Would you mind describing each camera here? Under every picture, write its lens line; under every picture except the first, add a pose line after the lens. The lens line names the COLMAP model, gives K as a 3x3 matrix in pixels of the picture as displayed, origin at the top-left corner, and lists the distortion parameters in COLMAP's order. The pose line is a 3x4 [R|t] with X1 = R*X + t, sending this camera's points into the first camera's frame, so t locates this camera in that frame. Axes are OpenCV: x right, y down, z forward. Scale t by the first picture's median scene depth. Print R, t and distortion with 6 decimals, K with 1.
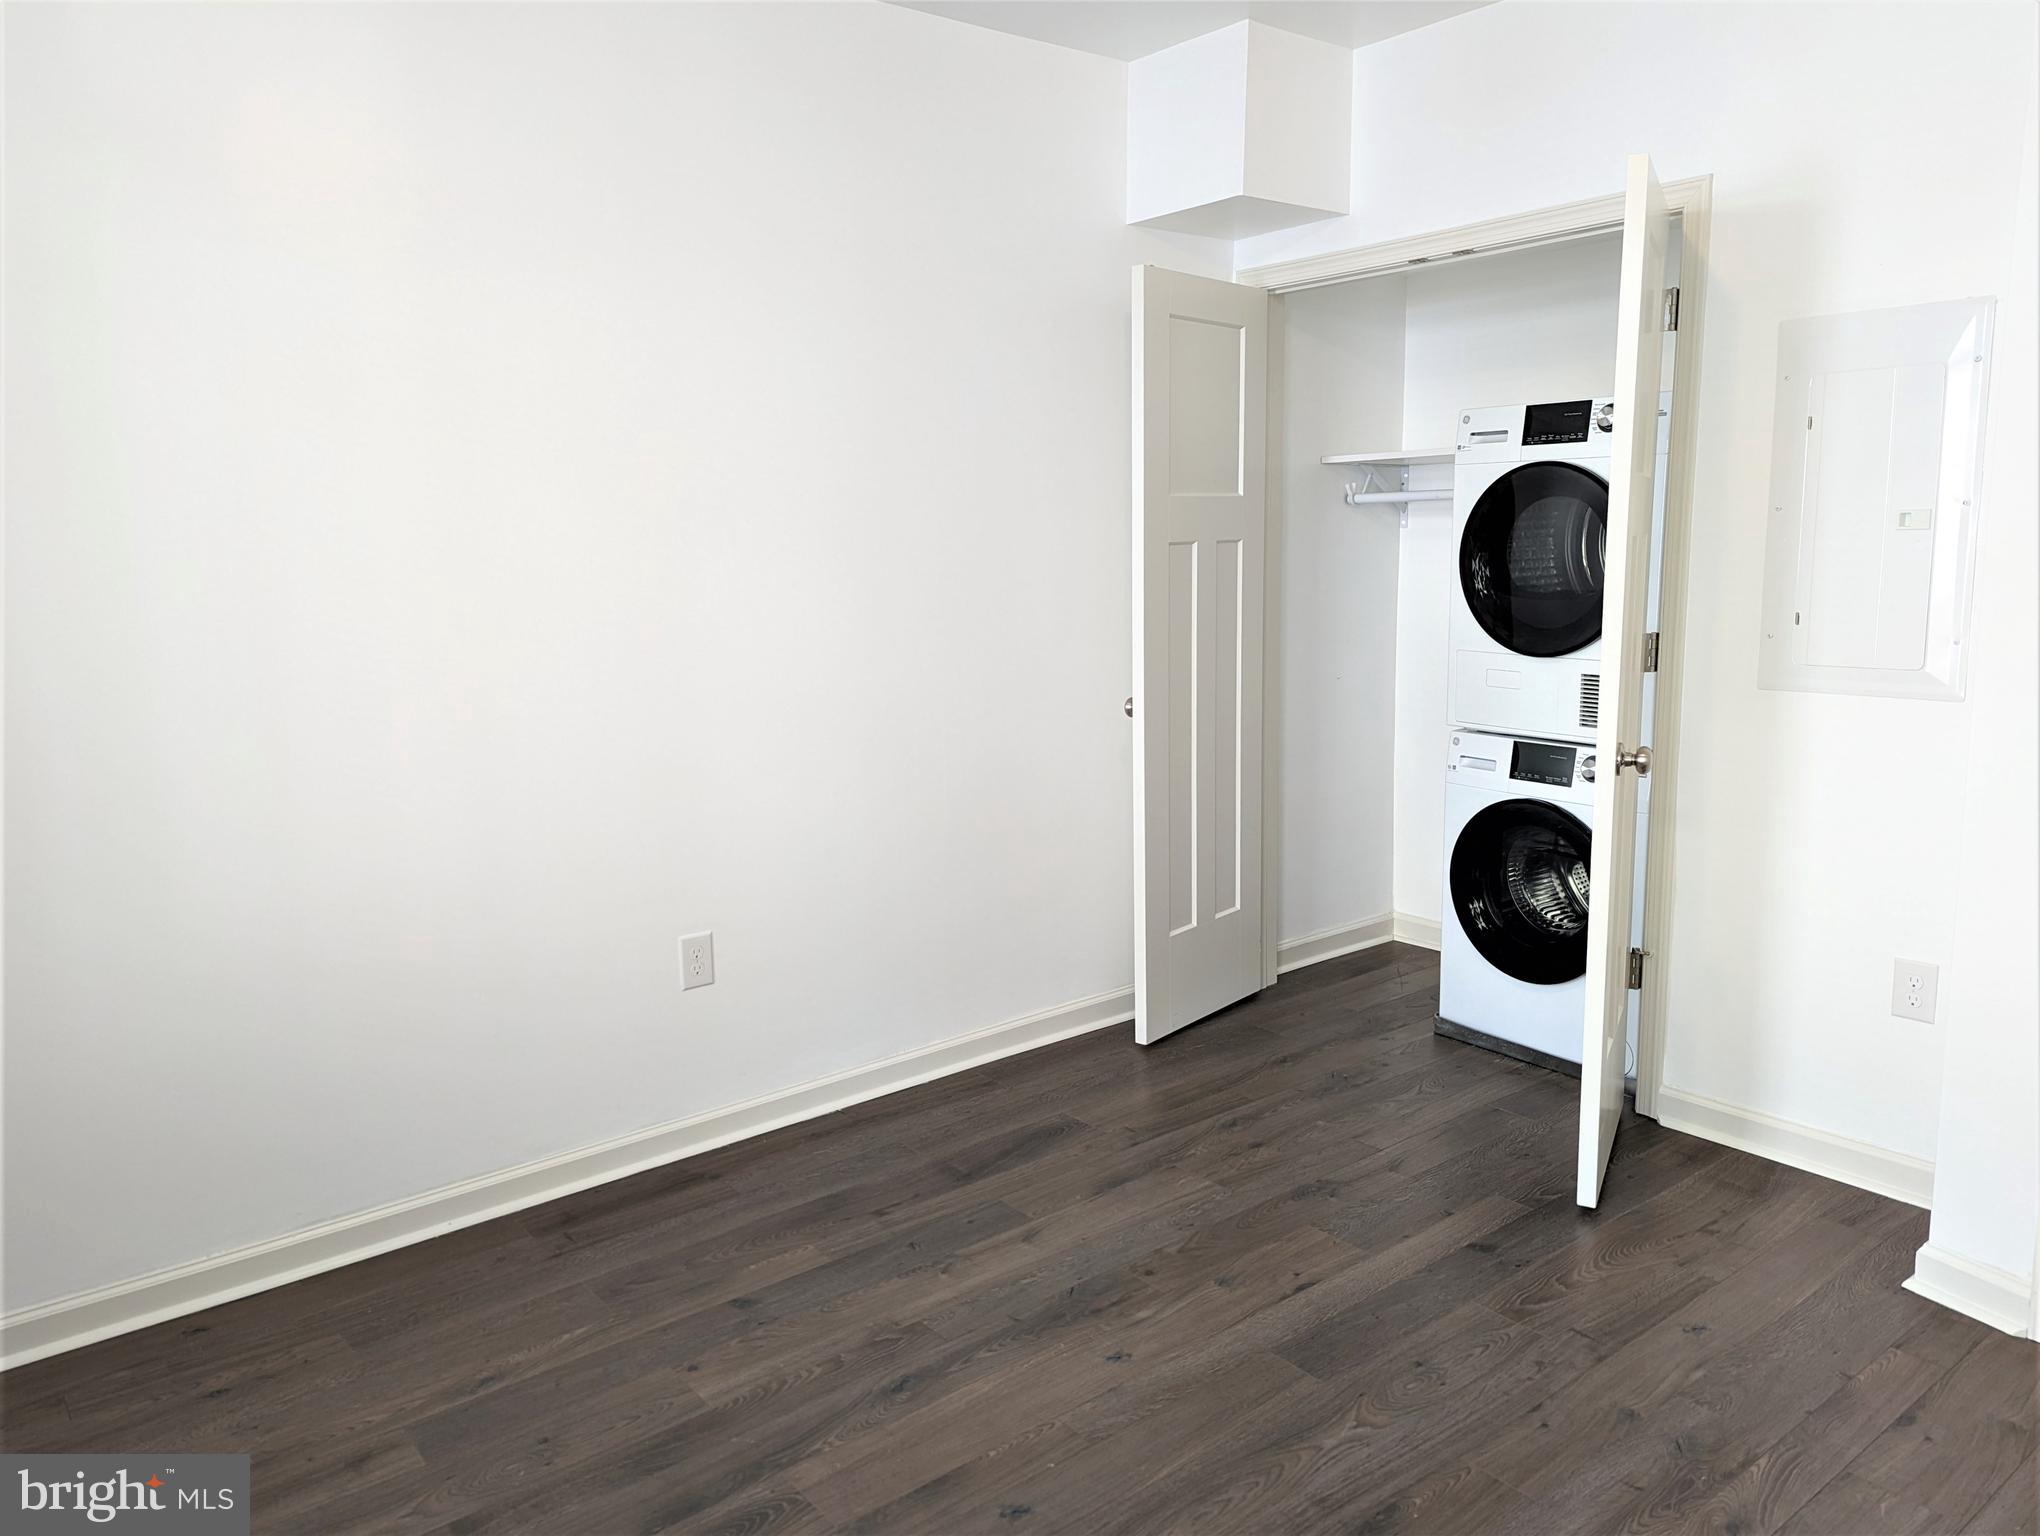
lens RADIAL K [[1460.3, 0, 1012.0], [0, 1460.3, 775.2], [0, 0, 1]] dist [0.079022, -0.095375]
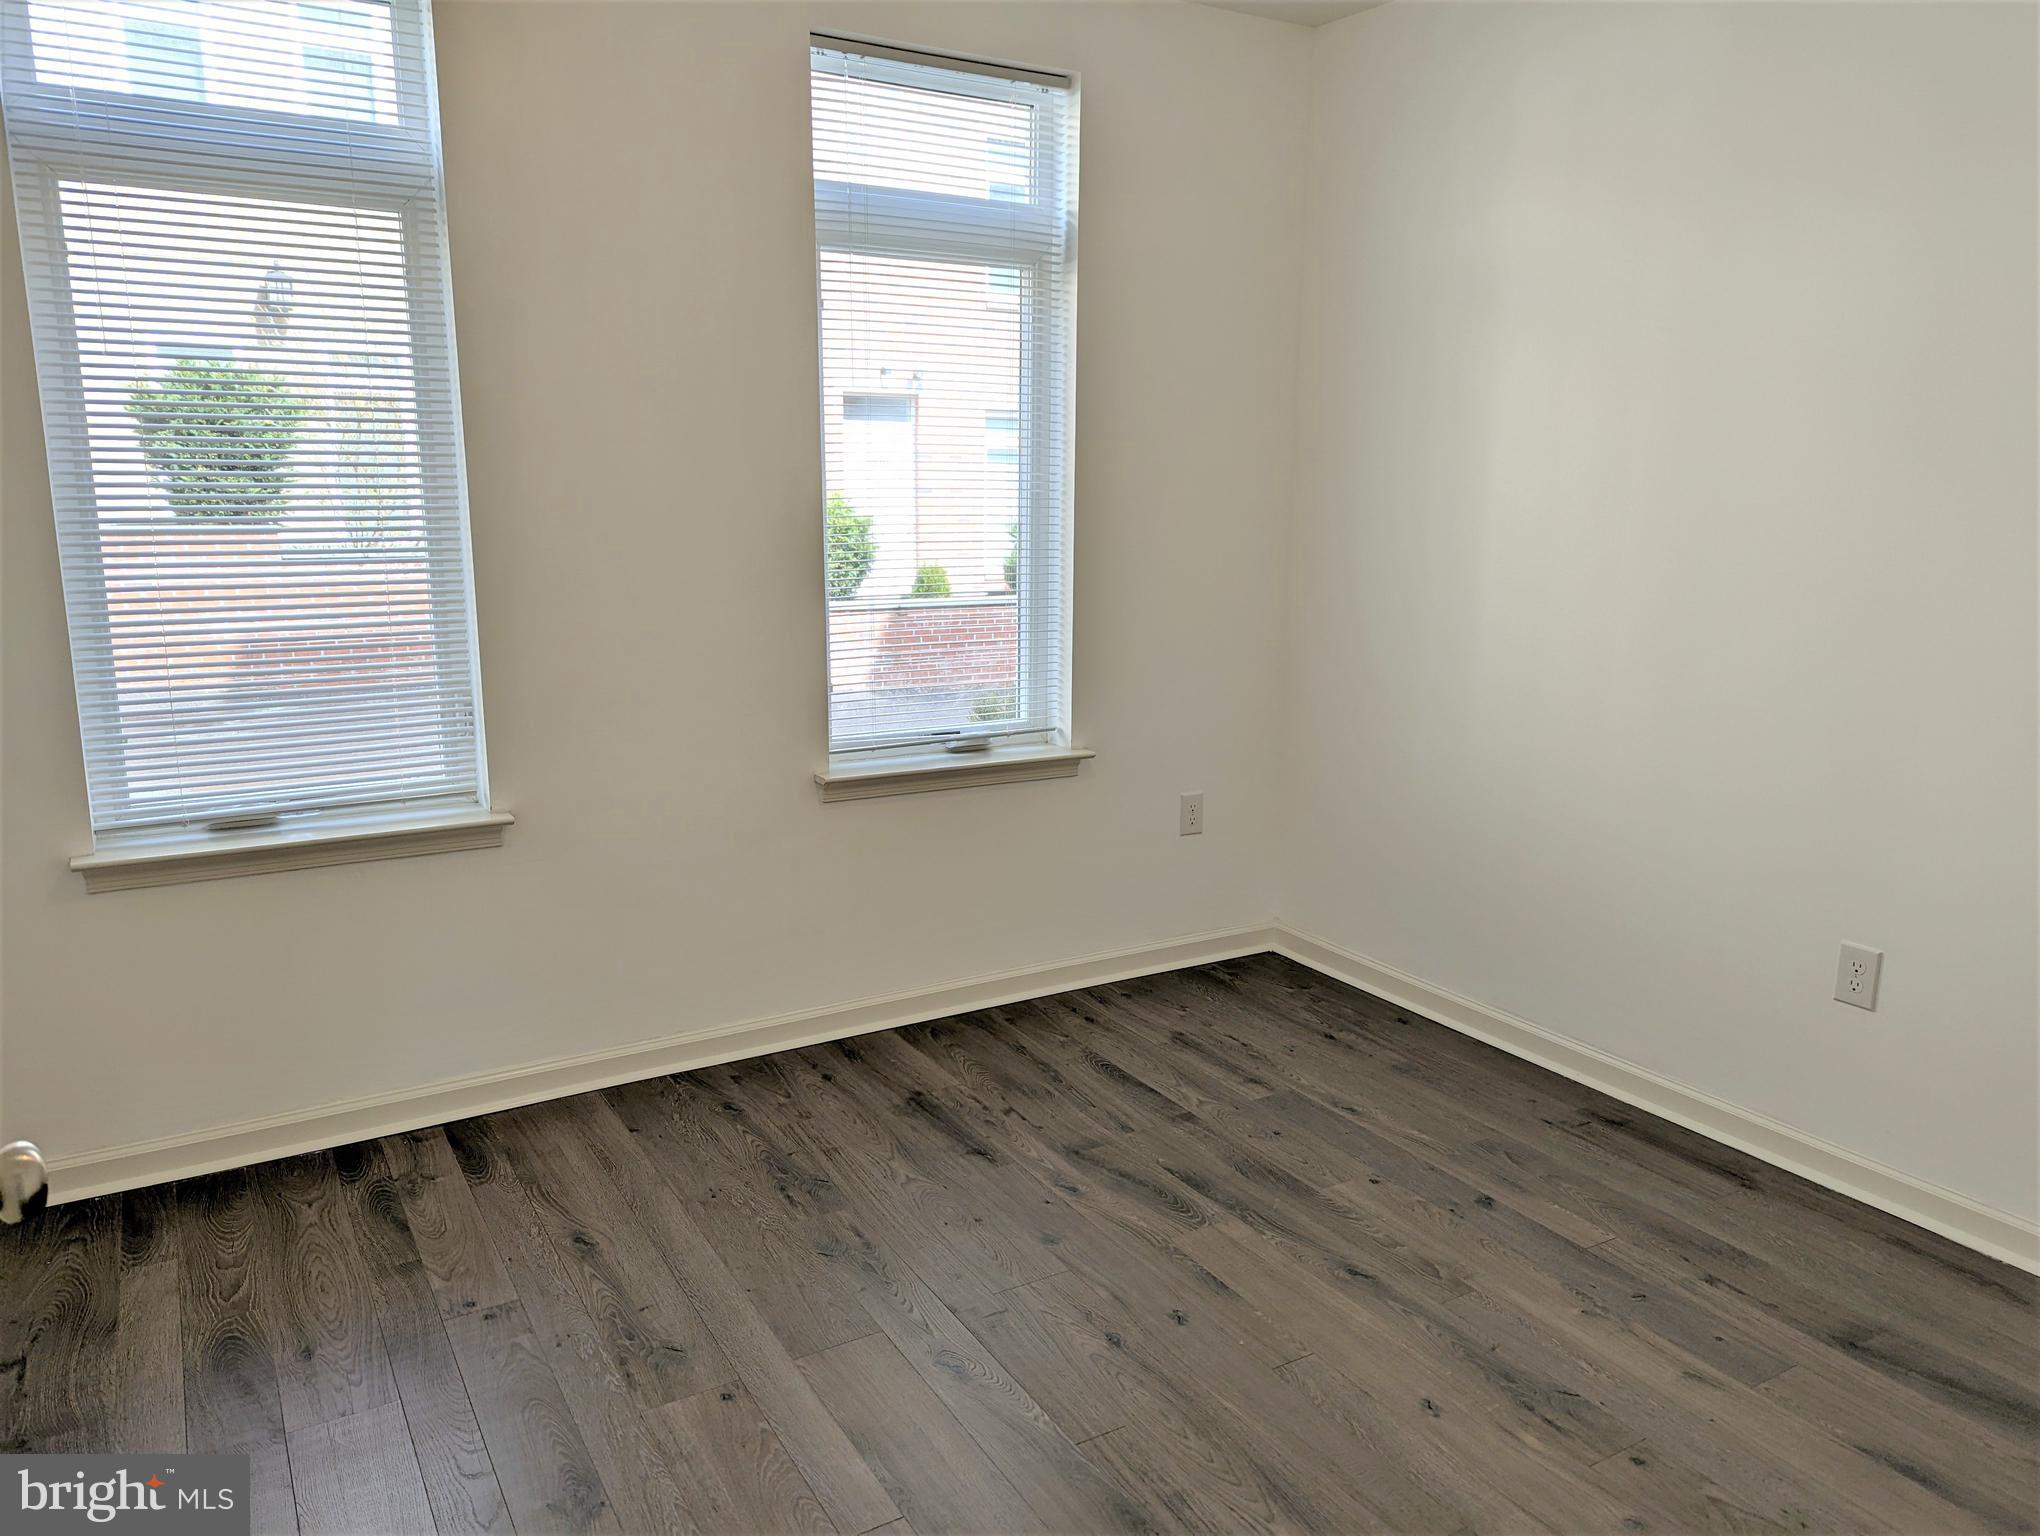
lens RADIAL K [[1460.3, 0, 1012.0], [0, 1460.3, 775.2], [0, 0, 1]] dist [0.079022, -0.095375]
pose [[-0.155746, 0.215366, -0.964033, 0.837533], [-0.165381, 0.956482, 0.240398, -0.140739], [0.973854, 0.196874, -0.113351, 0.719625]]
